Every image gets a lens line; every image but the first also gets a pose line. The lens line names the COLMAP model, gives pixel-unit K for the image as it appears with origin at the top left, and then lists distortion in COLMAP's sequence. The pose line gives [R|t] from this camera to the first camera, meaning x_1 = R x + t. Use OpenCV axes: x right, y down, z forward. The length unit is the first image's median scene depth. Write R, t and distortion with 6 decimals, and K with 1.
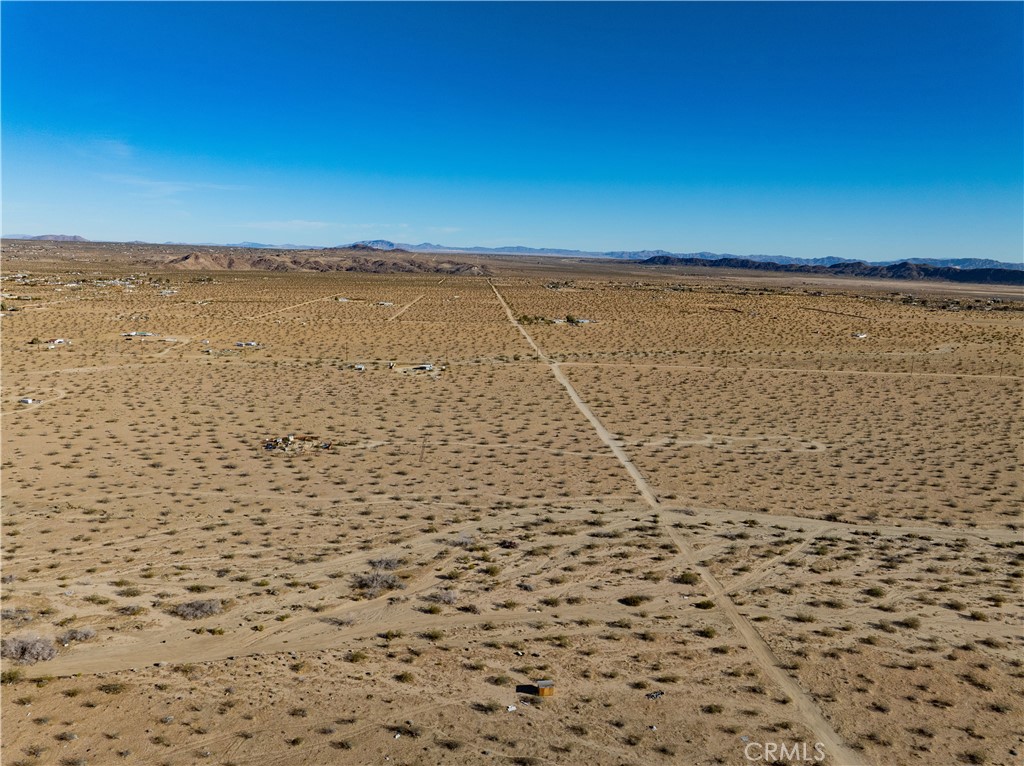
lens RADIAL K [[723.5, 0, 514.0], [0, 723.5, 385.8], [0, 0, 1]] dist [-0.044795, 0.010184]
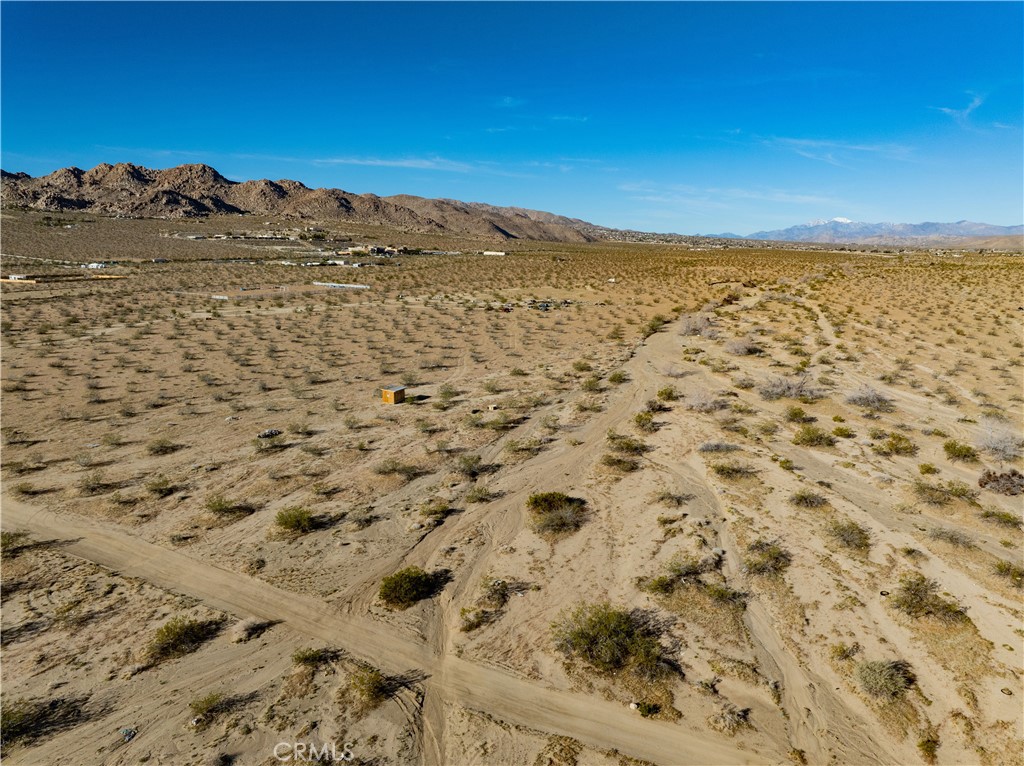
lens RADIAL K [[723.5, 0, 513.3], [0, 723.5, 386.9], [0, 0, 1]] dist [-0.044795, 0.010184]
pose [[-0.537385, 0.126433, -0.833806, 0.471030], [-0.184591, 0.947089, 0.262579, 0.164369], [0.822887, 0.295020, -0.485613, 1.174621]]
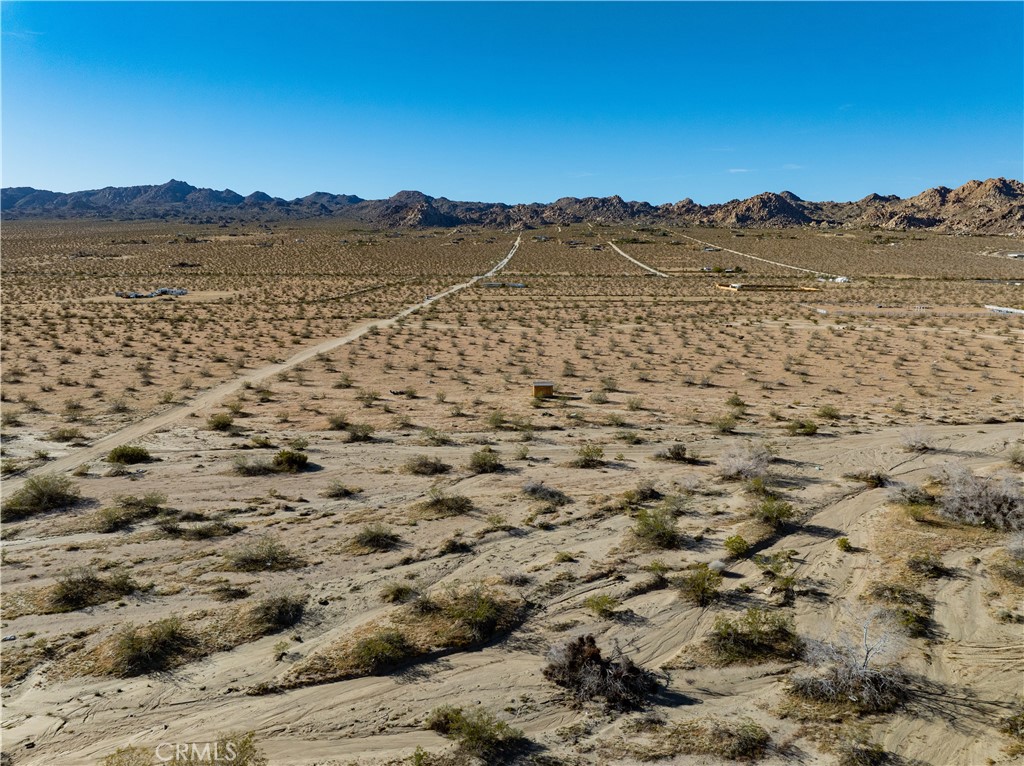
lens RADIAL K [[723.5, 0, 512.1], [0, 723.5, 378.4], [0, 0, 1]] dist [-0.044795, 0.010184]
pose [[-0.994063, -0.055176, 0.093780, 0.002992], [-0.018836, 0.936140, 0.351124, 0.112357], [-0.107164, 0.347273, -0.931621, 1.398501]]
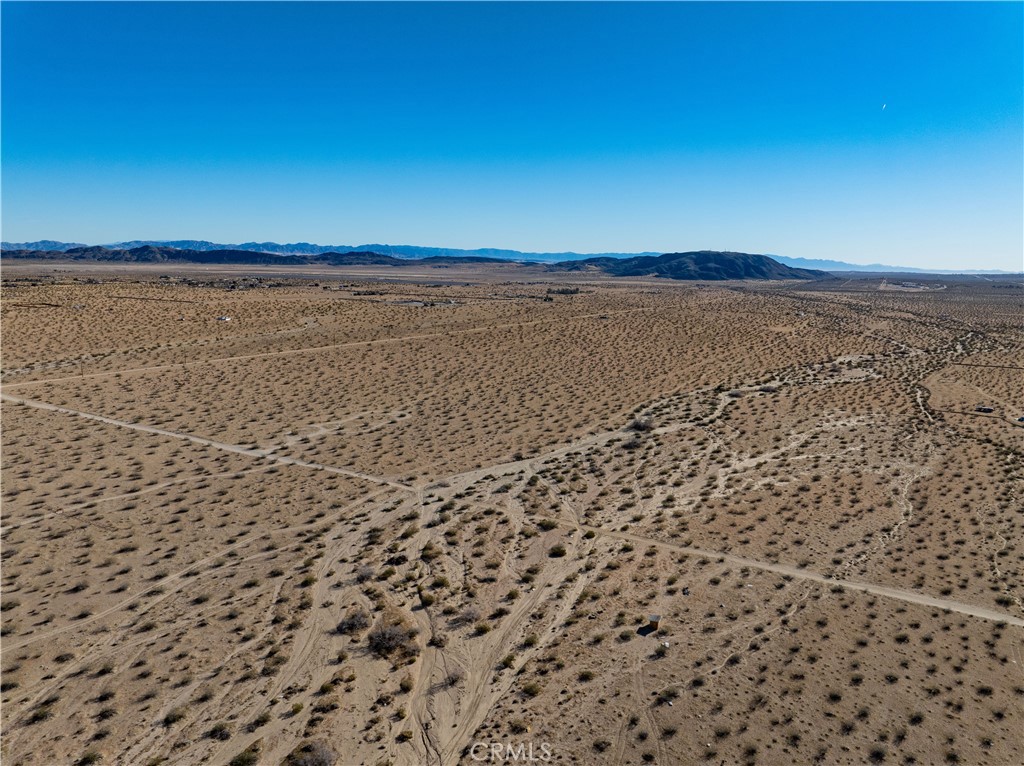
lens RADIAL K [[723.5, 0, 514.1], [0, 723.5, 385.6], [0, 0, 1]] dist [-0.044795, 0.010184]
pose [[0.547159, -0.163128, 0.820979, -0.810154], [0.144080, 0.984541, 0.099603, -0.093917], [-0.824535, 0.063788, 0.562204, 0.404698]]
